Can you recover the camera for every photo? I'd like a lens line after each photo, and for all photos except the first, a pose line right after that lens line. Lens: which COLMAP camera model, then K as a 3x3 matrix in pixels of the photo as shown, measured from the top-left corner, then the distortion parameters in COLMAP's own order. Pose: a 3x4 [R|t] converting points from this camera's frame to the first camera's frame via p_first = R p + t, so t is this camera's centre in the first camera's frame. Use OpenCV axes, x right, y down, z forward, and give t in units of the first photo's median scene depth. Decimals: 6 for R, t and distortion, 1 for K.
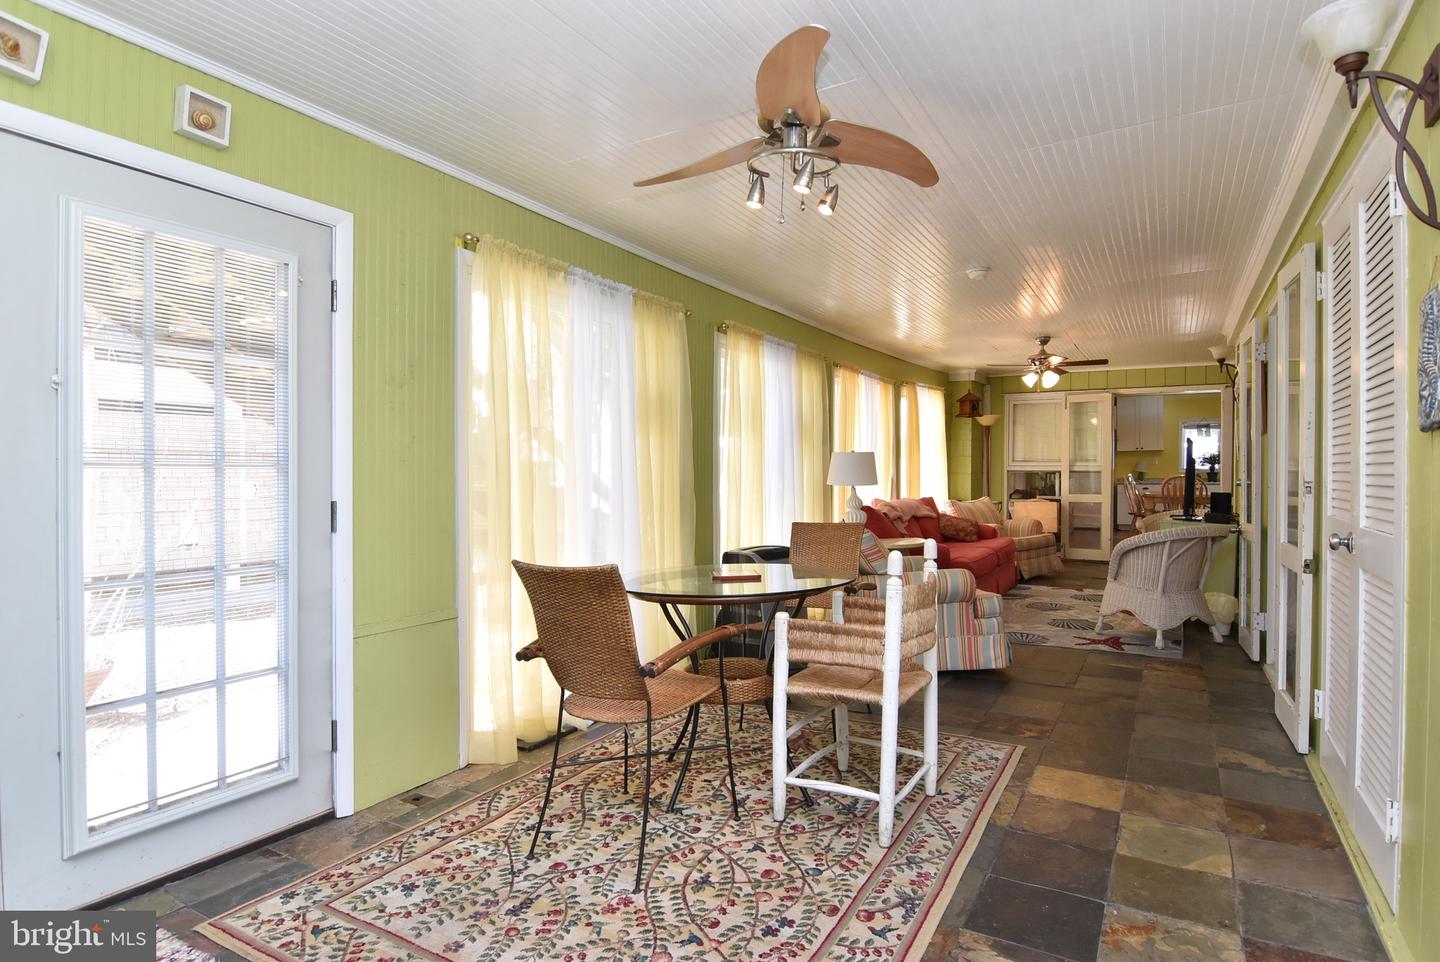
lens RADIAL K [[763.8, 0, 726.6], [0, 763.8, 478.6], [0, 0, 1]] dist [0.005056, -0.019324]
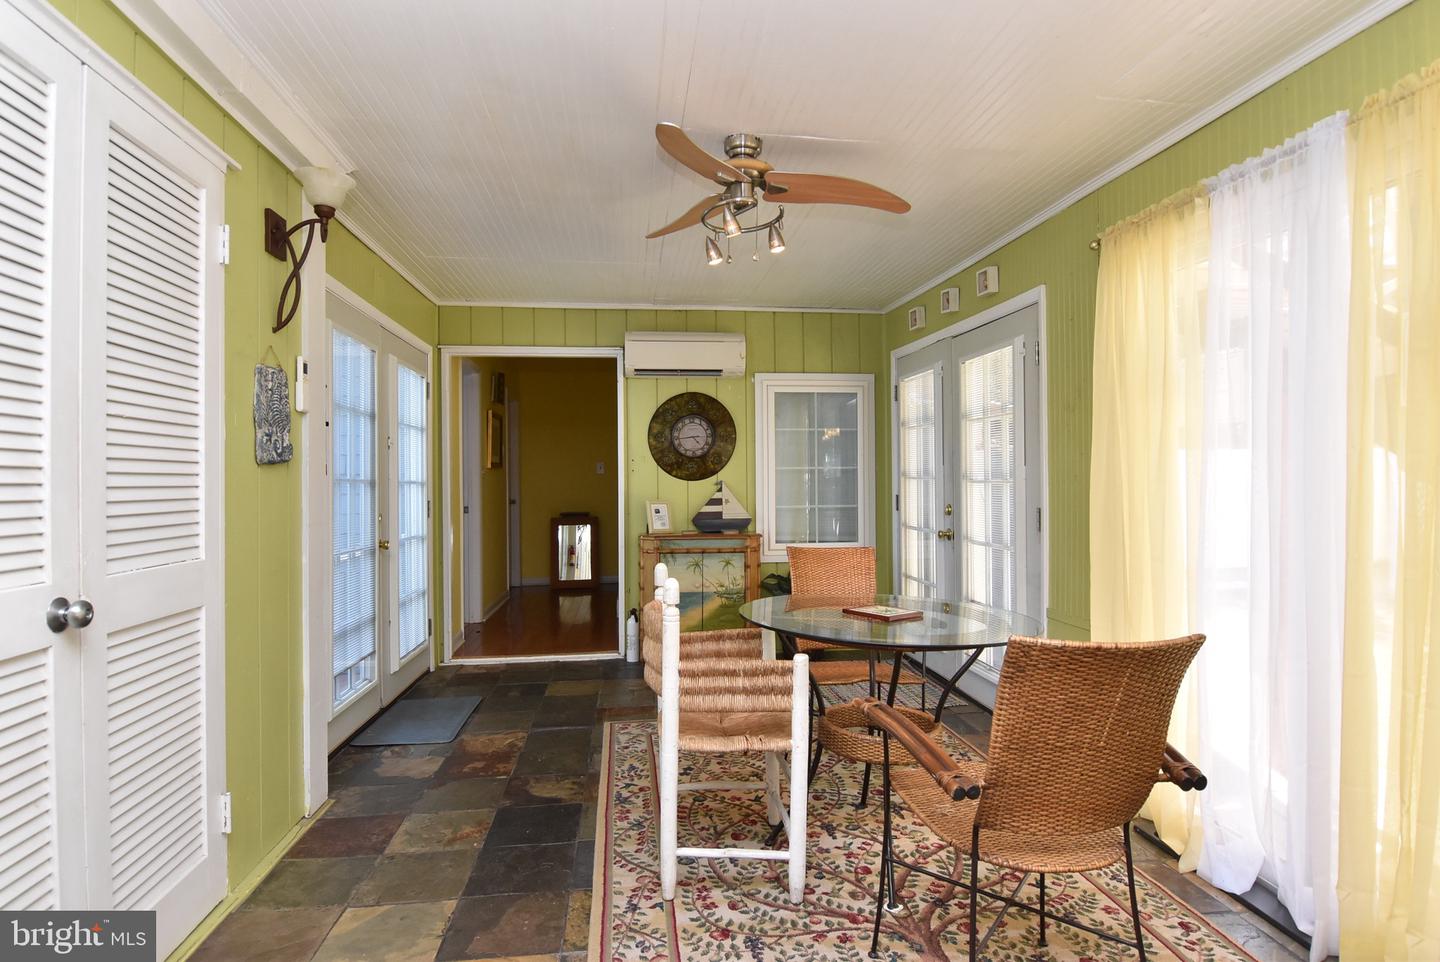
lens RADIAL K [[763.8, 0, 726.6], [0, 763.8, 478.6], [0, 0, 1]] dist [0.005056, -0.019324]
pose [[-0.792437, 0.004187, -0.609940, 0.264085], [0.002335, 0.999990, 0.003830, -0.010123], [0.609950, 0.001611, -0.792438, 0.626235]]
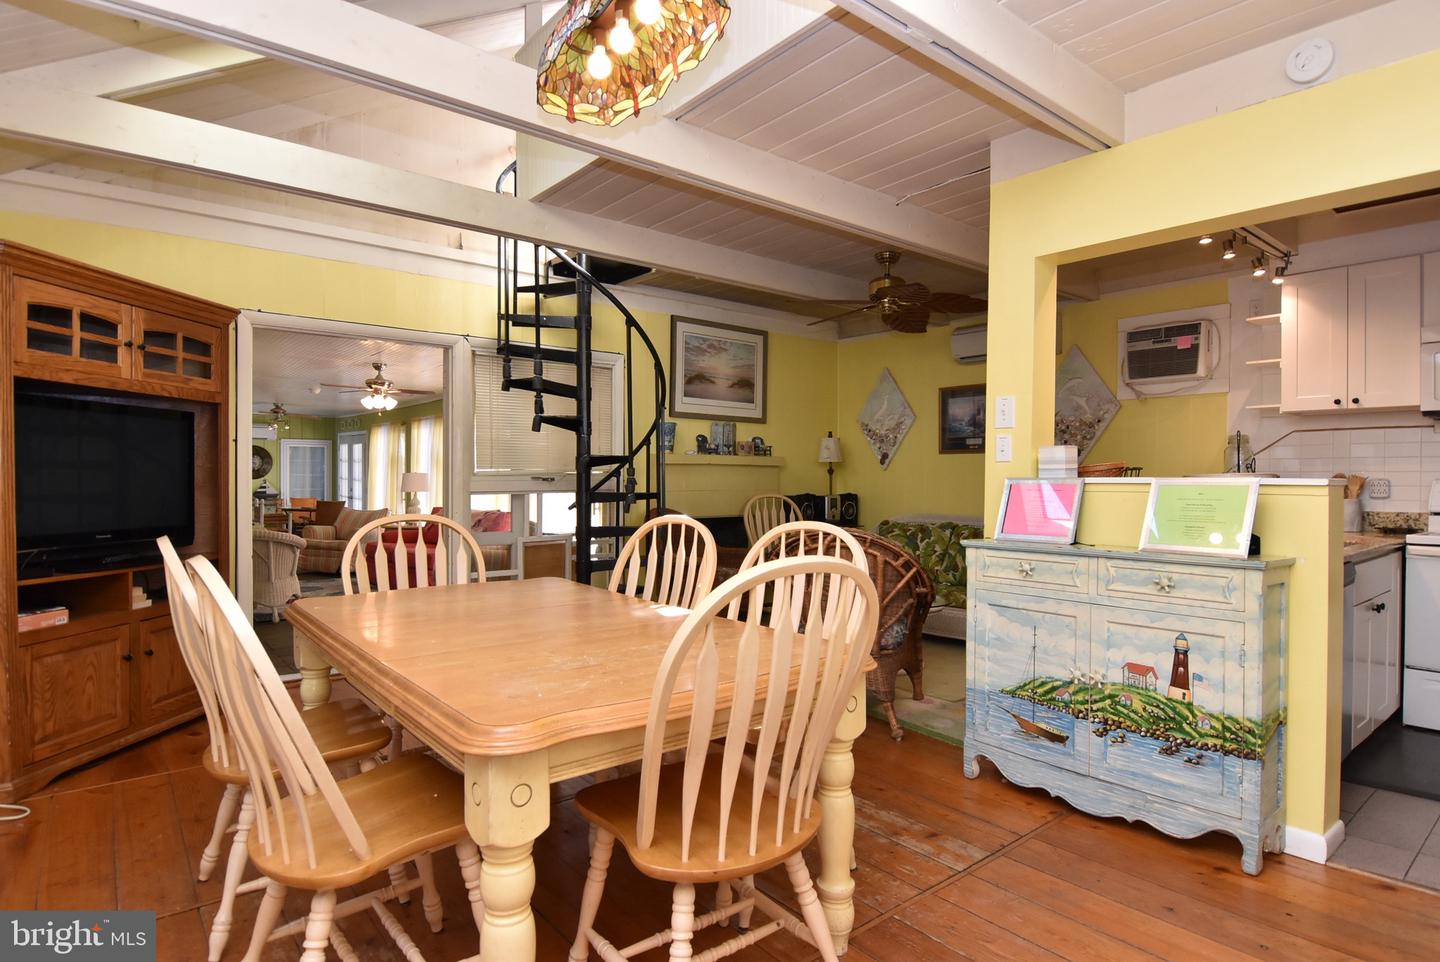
lens RADIAL K [[769.5, 0, 719.4], [0, 769.5, 482.8], [0, 0, 1]] dist [0.004508, -0.018164]
pose [[-0.349547, 0.005351, -0.936904, 1.324959], [-0.012164, 0.999873, 0.010249, -0.032448], [0.936840, 0.014978, -0.349437, 1.894383]]
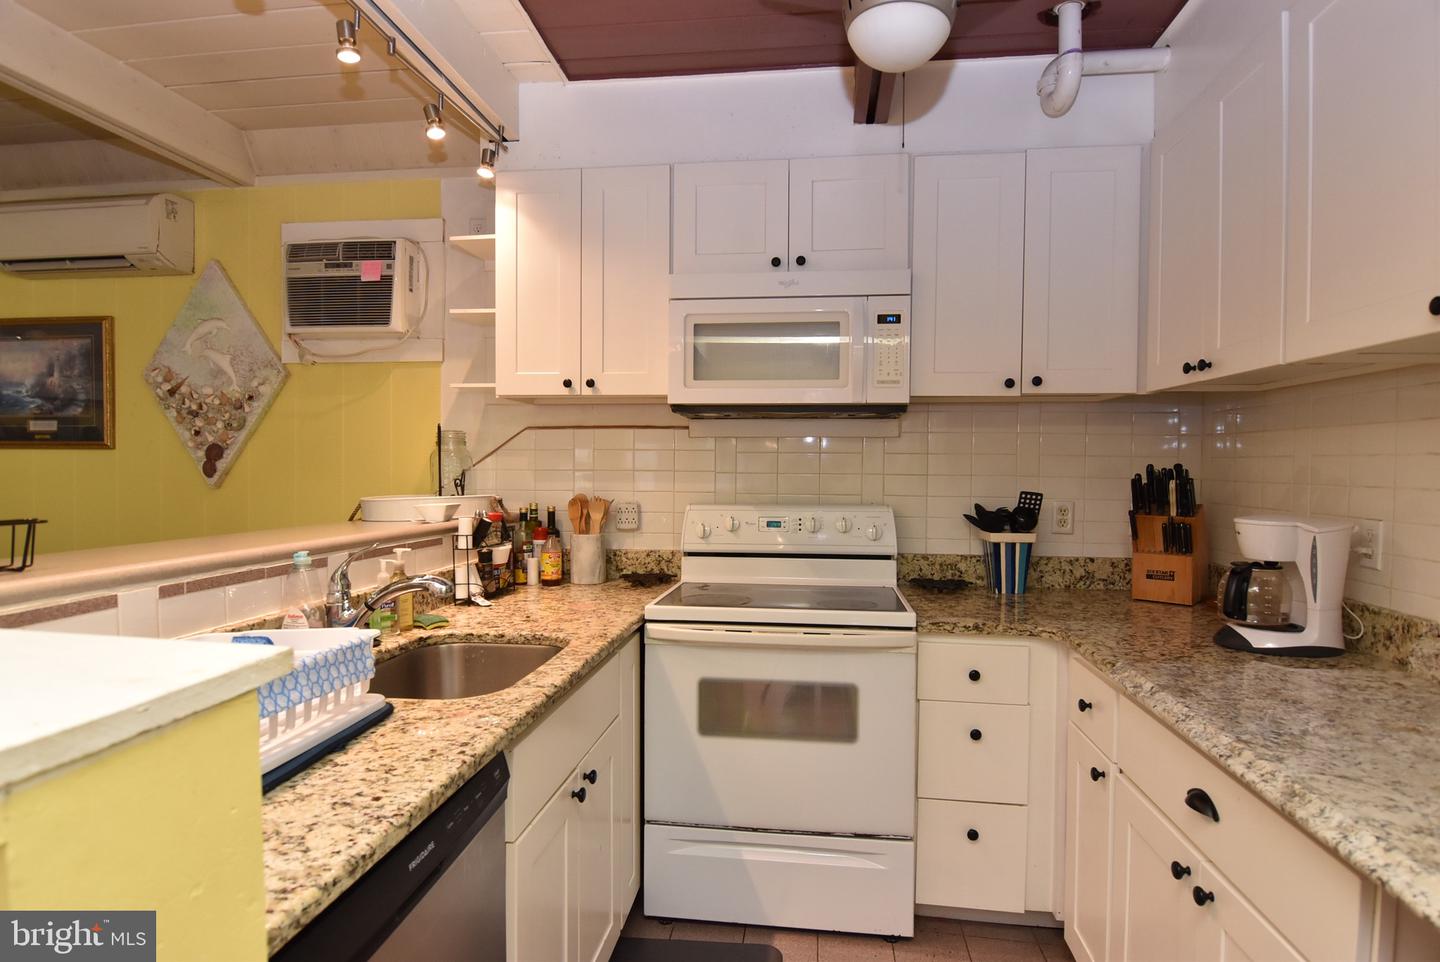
lens RADIAL K [[763.8, 0, 726.6], [0, 763.8, 478.6], [0, 0, 1]] dist [0.005056, -0.019324]
pose [[0.396672, 0.018598, -0.917772, 0.944878], [-0.013549, 0.999804, 0.014404, -0.057045], [0.917860, 0.006721, 0.396847, 2.071864]]
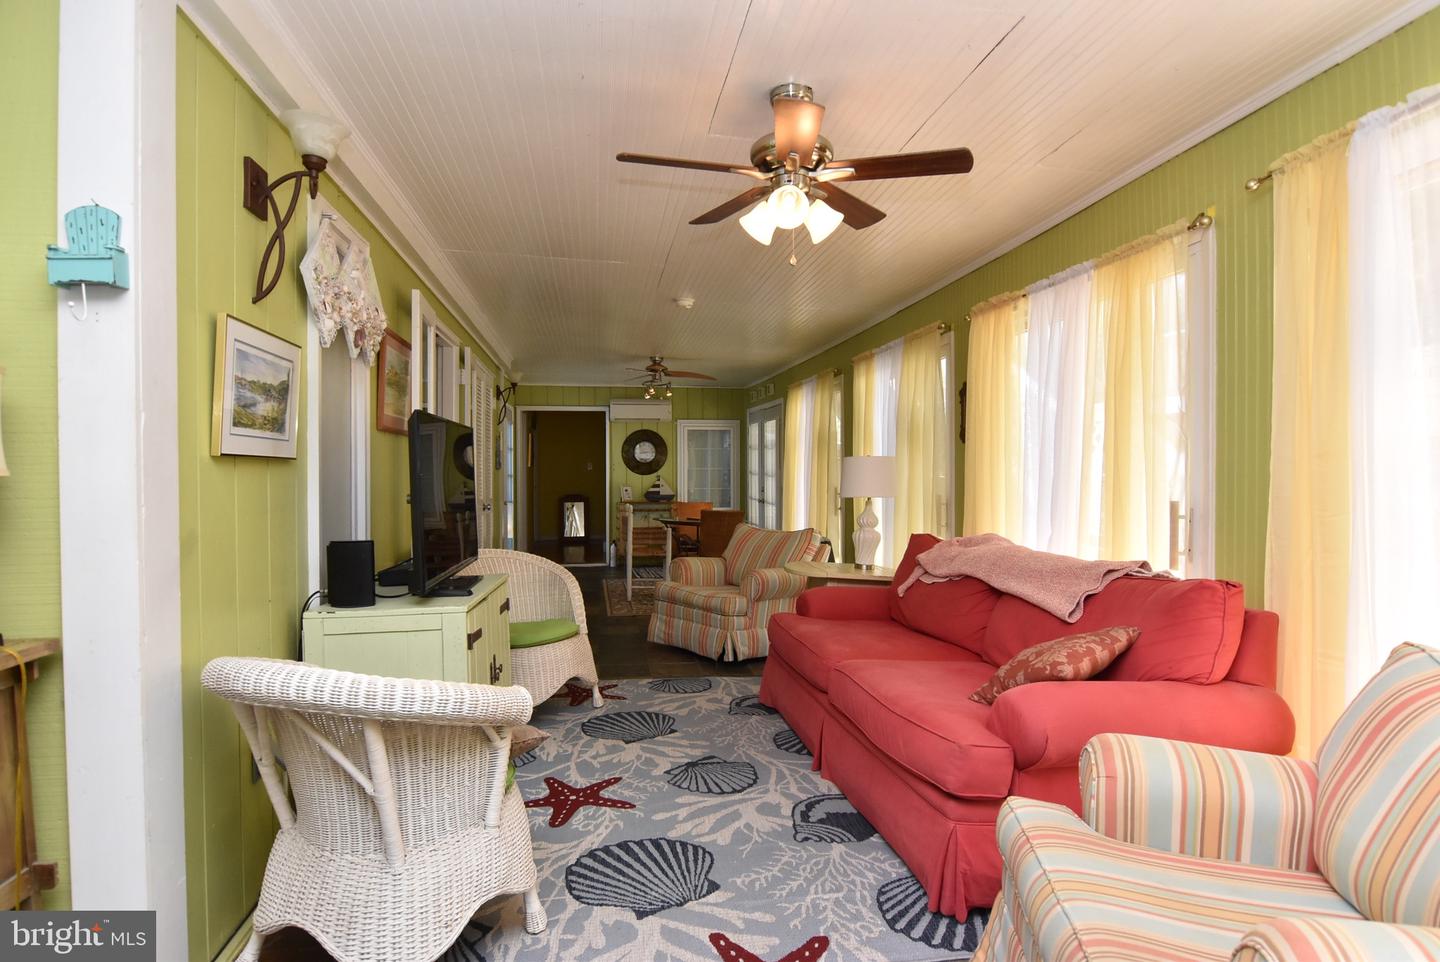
lens RADIAL K [[763.8, 0, 726.6], [0, 763.8, 478.6], [0, 0, 1]] dist [0.005056, -0.019324]
pose [[-0.767528, 0.004467, -0.641000, 0.666895], [-0.004302, 0.999917, 0.012120, -0.017306], [0.641001, 0.012060, -0.767445, 1.261383]]
